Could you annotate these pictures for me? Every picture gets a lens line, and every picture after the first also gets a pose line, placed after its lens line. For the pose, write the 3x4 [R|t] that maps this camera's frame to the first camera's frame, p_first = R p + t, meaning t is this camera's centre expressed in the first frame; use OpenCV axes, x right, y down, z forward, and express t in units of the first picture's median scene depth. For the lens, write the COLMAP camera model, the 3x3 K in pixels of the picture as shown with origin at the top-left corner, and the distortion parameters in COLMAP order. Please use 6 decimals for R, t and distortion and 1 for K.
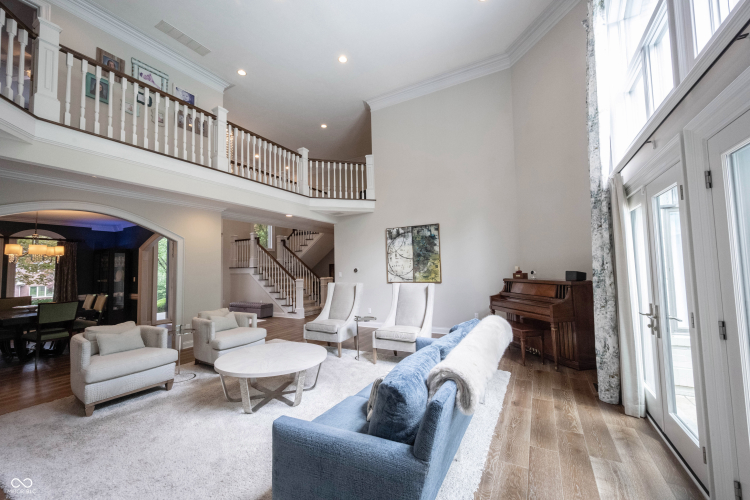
lens RADIAL K [[290.3, 0, 373.8], [0, 290.3, 251.9], [0, 0, 1]] dist [0.003153, -0.001546]
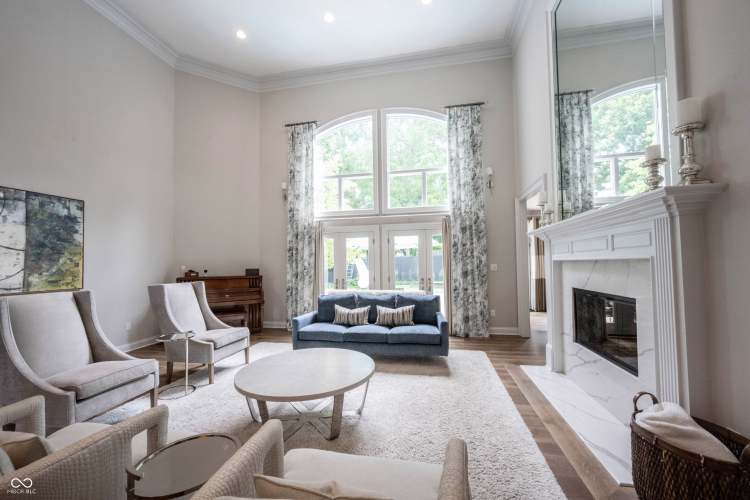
lens RADIAL K [[290.3, 0, 375.3], [0, 290.3, 252.2], [0, 0, 1]] dist [0.003153, -0.001546]
pose [[-0.305256, 0.060122, 0.950370, -0.601406], [-0.037758, 0.996456, -0.075165, 0.044354], [-0.951521, -0.058828, -0.301905, 0.550791]]
